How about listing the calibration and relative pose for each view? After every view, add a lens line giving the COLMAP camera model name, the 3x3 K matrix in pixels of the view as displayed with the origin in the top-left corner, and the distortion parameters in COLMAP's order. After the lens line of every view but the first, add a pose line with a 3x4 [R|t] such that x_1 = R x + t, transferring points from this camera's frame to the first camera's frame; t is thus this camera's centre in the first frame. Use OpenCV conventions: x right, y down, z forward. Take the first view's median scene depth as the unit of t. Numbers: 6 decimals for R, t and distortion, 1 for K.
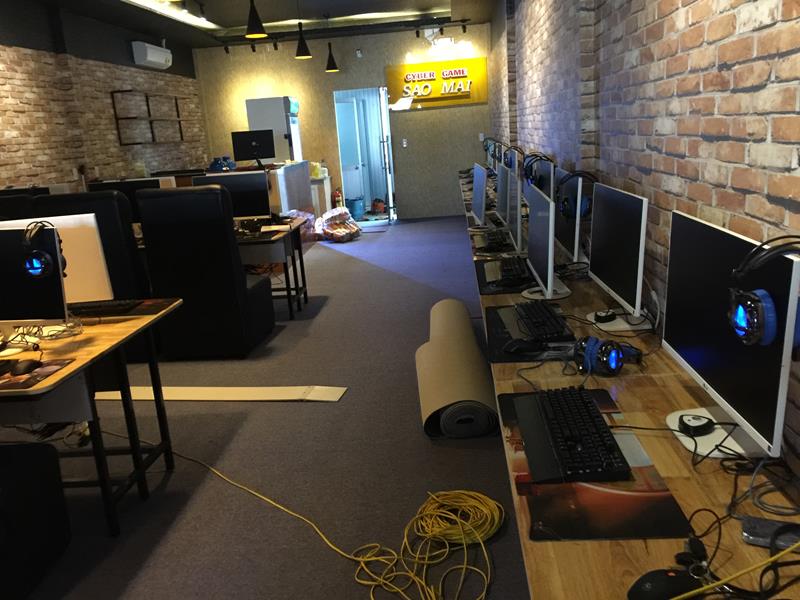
lens RADIAL K [[673.8, 0, 402.6], [0, 673.8, 297.1], [0, 0, 1]] dist [0.088781, -0.115794]
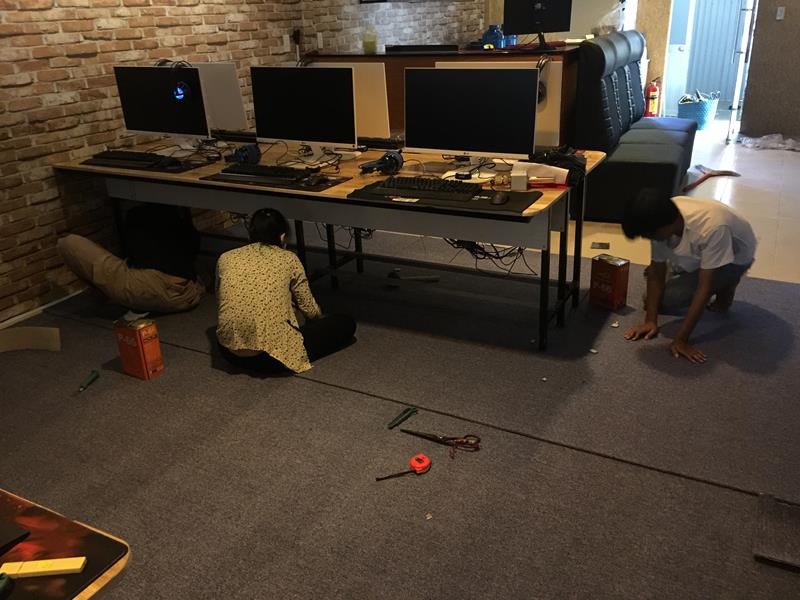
lens RADIAL K [[673.8, 0, 402.6], [0, 673.8, 297.1], [0, 0, 1]] dist [0.088781, -0.115794]
pose [[0.913581, 0.192658, -0.358124, -0.088827], [-0.125108, 0.971098, 0.203263, -0.119957], [0.386934, -0.140893, 0.911280, 0.526358]]
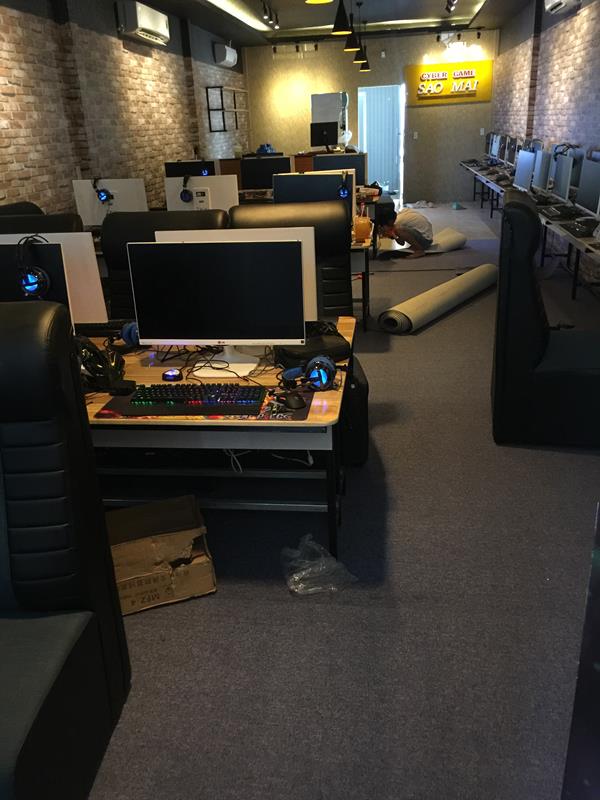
lens RADIAL K [[673.8, 0, 301.0], [0, 673.8, 405.2], [0, 0, 1]] dist [0.088781, -0.115794]
pose [[0.998117, 0.045387, -0.041265, -0.276515], [-0.038620, 0.987605, 0.152136, 0.140423], [0.047659, -0.150256, 0.987498, -0.562703]]
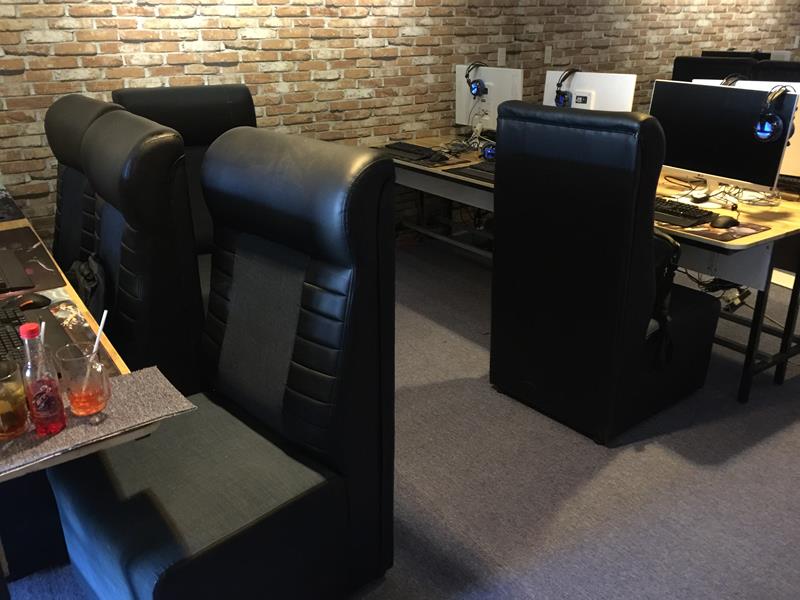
lens RADIAL K [[673.8, 0, 402.6], [0, 673.8, 297.1], [0, 0, 1]] dist [0.088781, -0.115794]
pose [[0.610897, 0.353686, -0.708316, -0.027733], [-0.222265, 0.935302, 0.275333, 0.013600], [0.759870, -0.010766, 0.649985, -0.037696]]
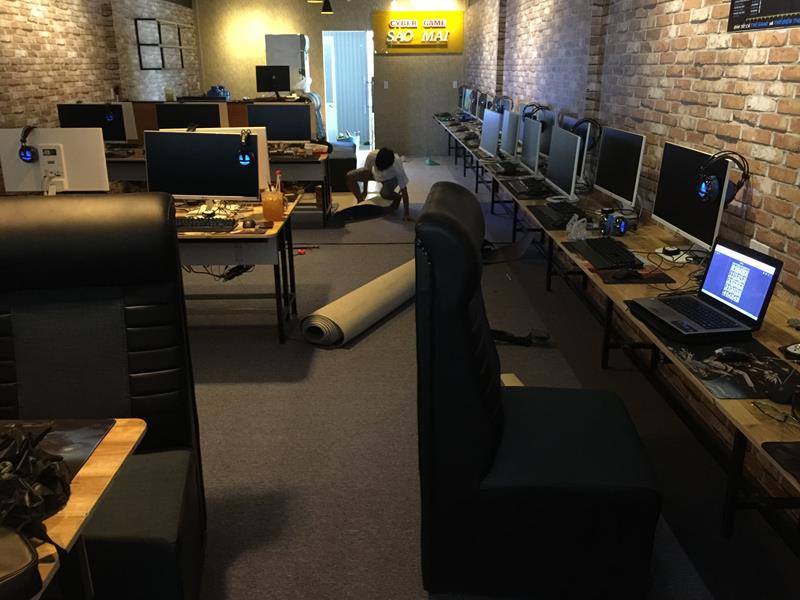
lens RADIAL K [[673.8, 0, 402.6], [0, 673.8, 297.1], [0, 0, 1]] dist [0.088781, -0.115794]
pose [[0.993283, 0.036333, 0.109859, -0.171946], [-0.045076, 0.995919, 0.078183, 0.062165], [-0.106570, -0.082610, 0.990868, -0.273564]]
